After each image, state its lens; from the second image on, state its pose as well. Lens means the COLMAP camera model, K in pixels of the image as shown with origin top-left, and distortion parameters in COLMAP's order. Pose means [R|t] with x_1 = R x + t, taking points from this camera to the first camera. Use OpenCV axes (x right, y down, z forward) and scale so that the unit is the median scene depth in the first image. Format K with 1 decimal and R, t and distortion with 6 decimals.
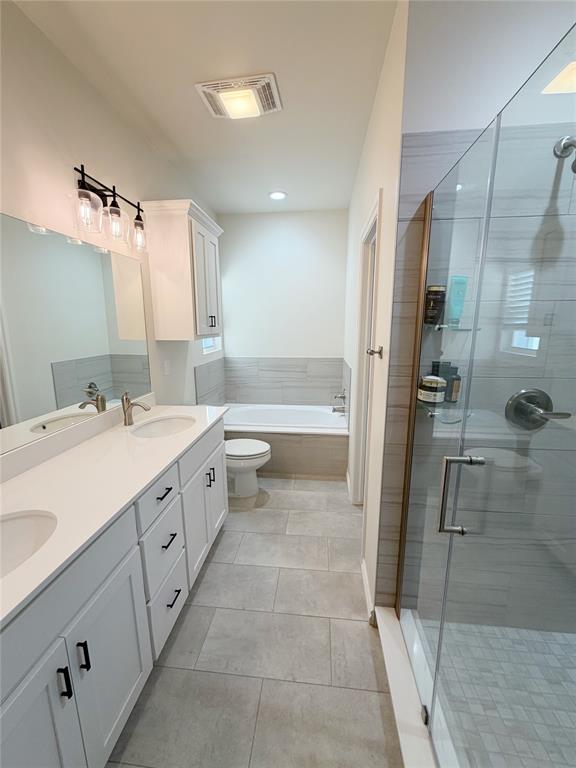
lens RADIAL K [[304.3, 0, 288.0], [0, 304.3, 384.0], [0, 0, 1]] dist [0.000884, -0.000111]
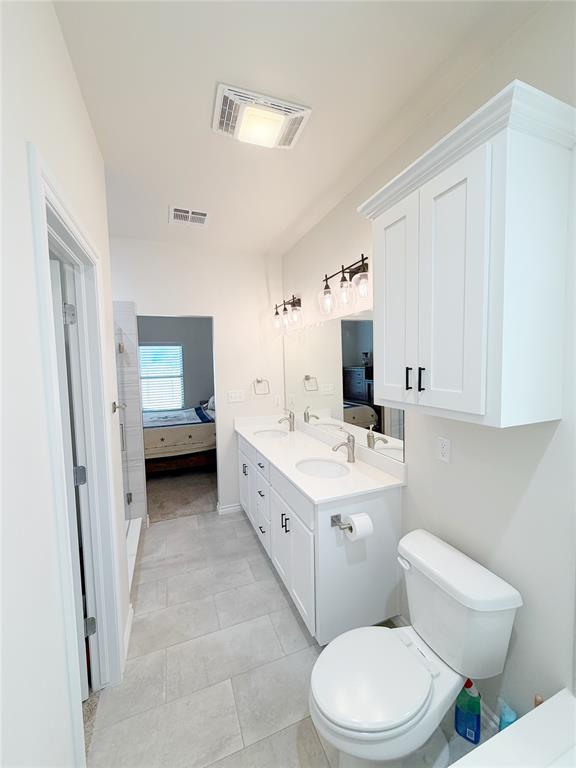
lens RADIAL K [[304.3, 0, 288.0], [0, 304.3, 384.0], [0, 0, 1]] dist [0.000884, -0.000111]
pose [[-0.886224, 0.056770, -0.459764, 0.113701], [-0.067115, 0.966258, 0.248679, -0.248017], [0.458369, 0.251243, -0.852511, 1.084321]]
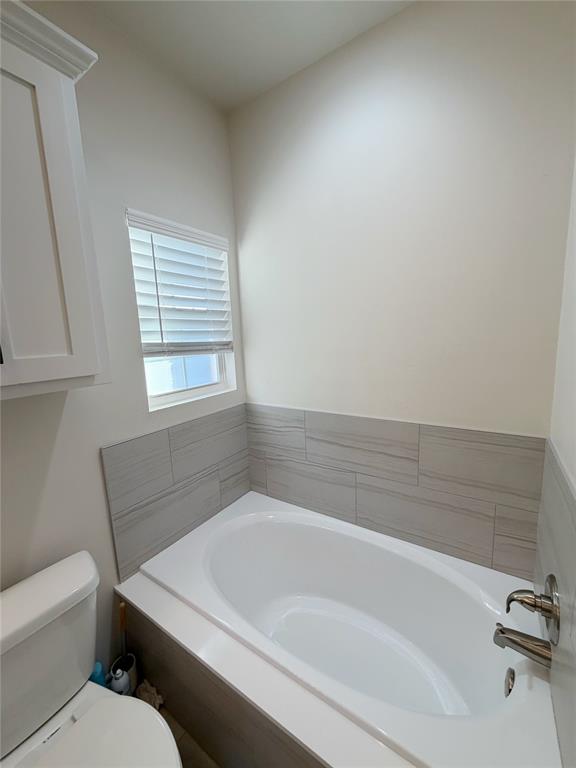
lens RADIAL K [[304.3, 0, 288.0], [0, 304.3, 384.0], [0, 0, 1]] dist [0.000884, -0.000111]
pose [[0.883234, 0.040390, -0.467190, 0.116492], [-0.050591, 0.998676, -0.009303, -0.156241], [0.466196, 0.031853, 0.884108, 0.758853]]
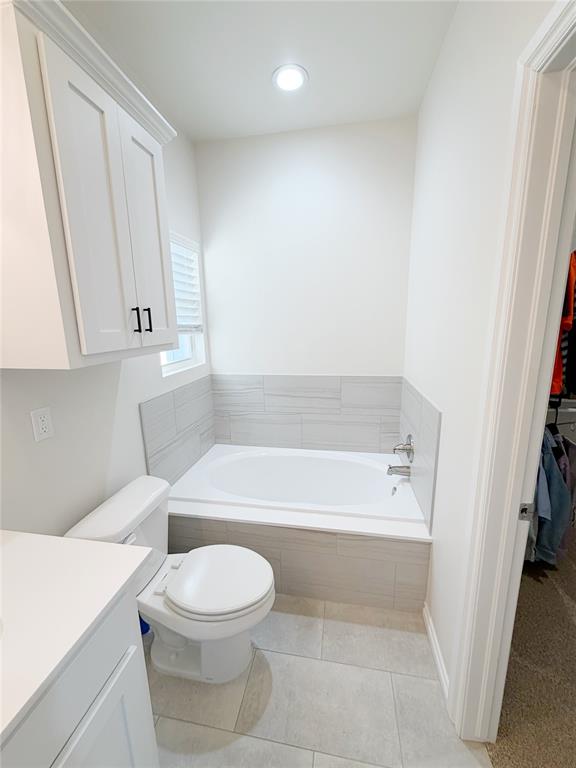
lens RADIAL K [[306.2, 0, 288.0], [0, 306.2, 384.0], [0, 0, 1]] dist [-0.000057, -0.000099]
pose [[0.997235, -0.001312, -0.074294, 0.001852], [0.002027, 0.999952, 0.009549, -0.096967], [0.074278, -0.009673, 0.997191, 0.476328]]
